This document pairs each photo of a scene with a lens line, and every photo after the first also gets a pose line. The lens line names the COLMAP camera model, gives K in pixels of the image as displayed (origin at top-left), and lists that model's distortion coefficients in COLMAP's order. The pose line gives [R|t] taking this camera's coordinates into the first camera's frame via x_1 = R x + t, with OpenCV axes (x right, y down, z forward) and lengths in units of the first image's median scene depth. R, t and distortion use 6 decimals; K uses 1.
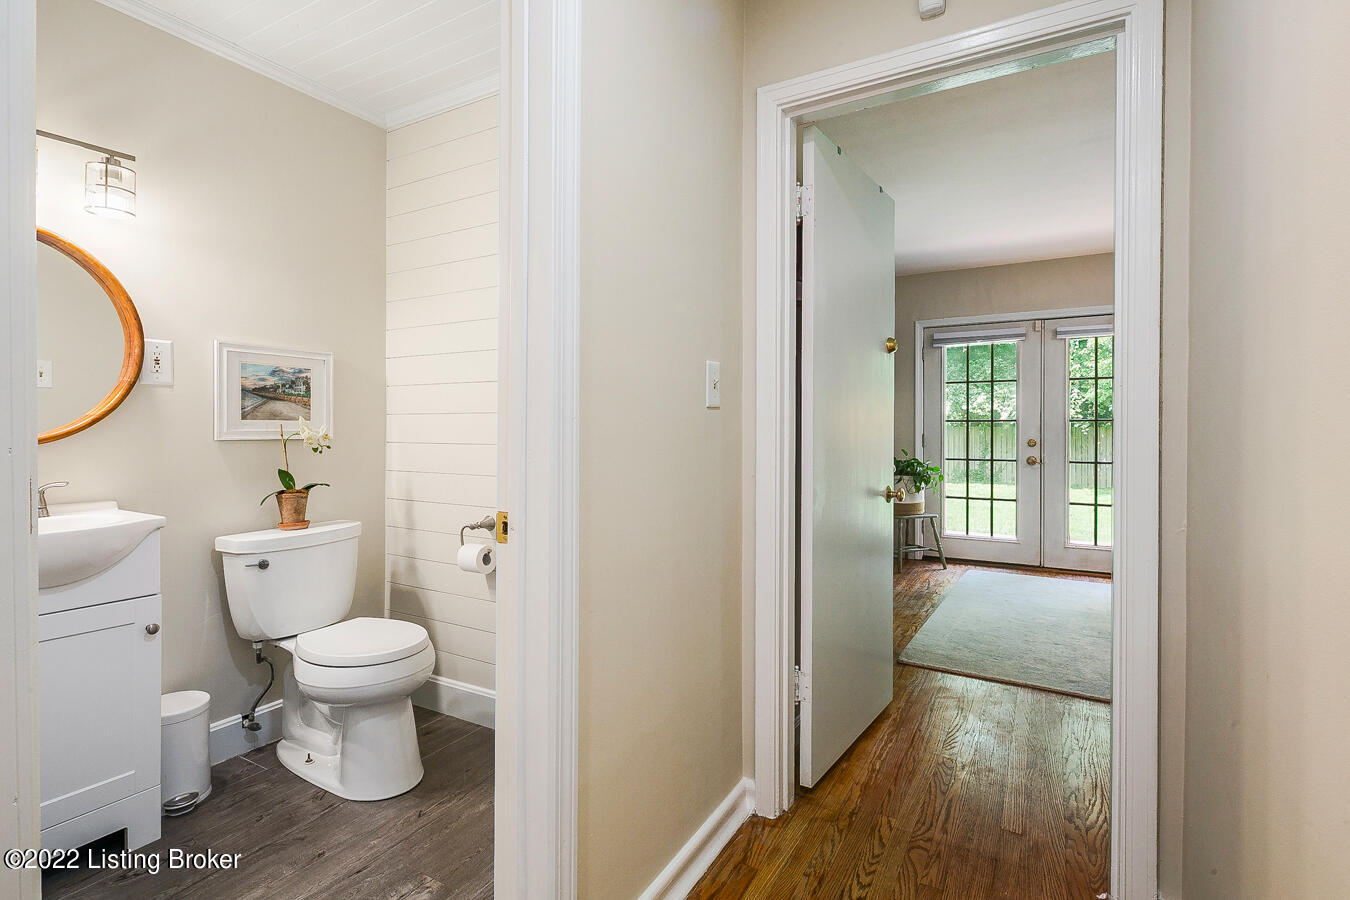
lens RADIAL K [[660.9, 0, 674.1], [0, 660.9, 429.9], [0, 0, 1]] dist [-0.000242, -0.000921]
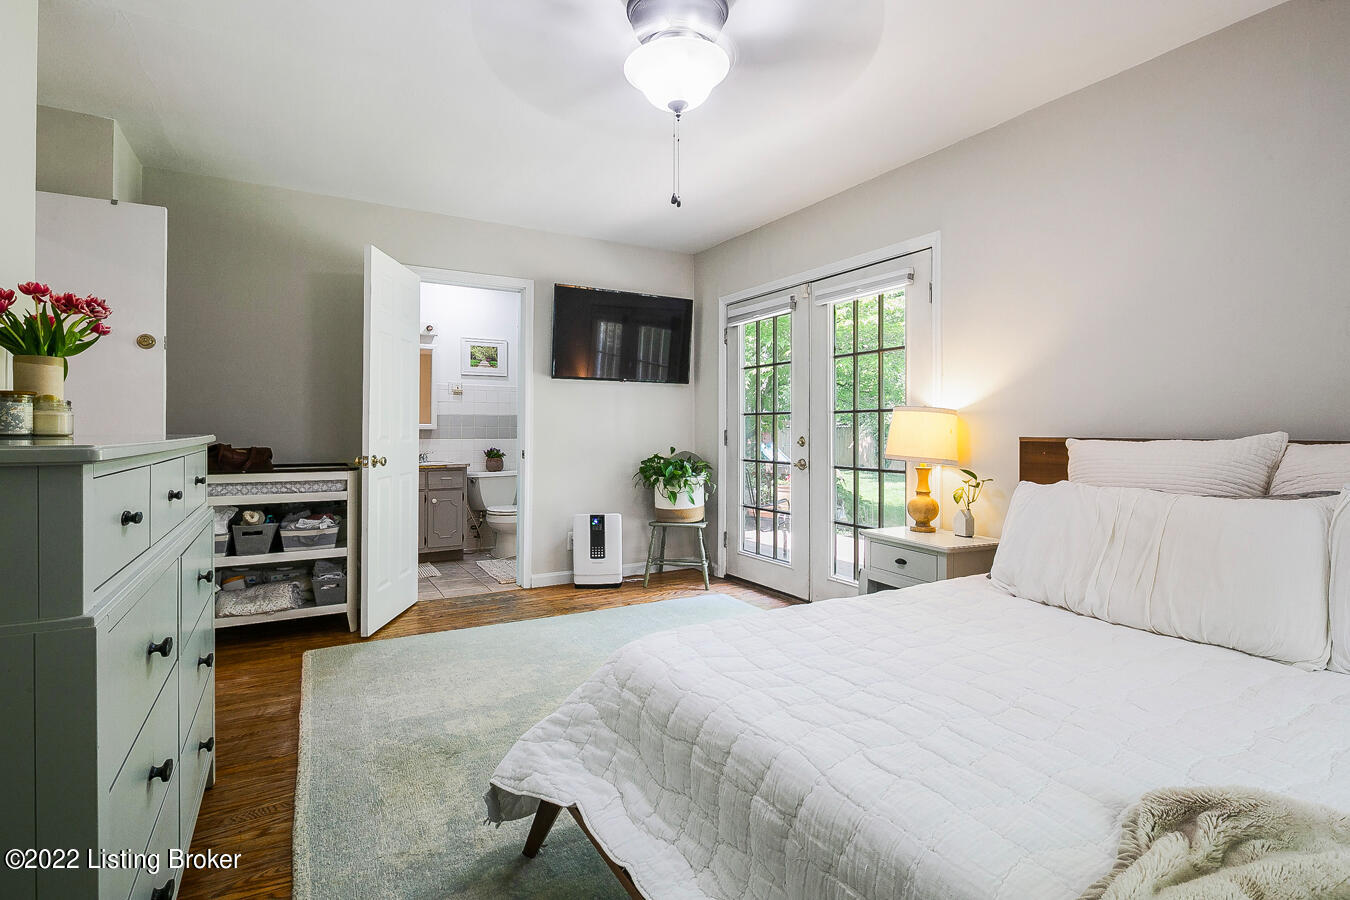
lens RADIAL K [[660.9, 0, 674.1], [0, 660.9, 429.9], [0, 0, 1]] dist [-0.000242, -0.000921]
pose [[0.863178, -0.002194, -0.504895, 0.803659], [0.000867, 0.999996, -0.002863, 0.008837], [0.504899, 0.002034, 0.863176, 0.252627]]
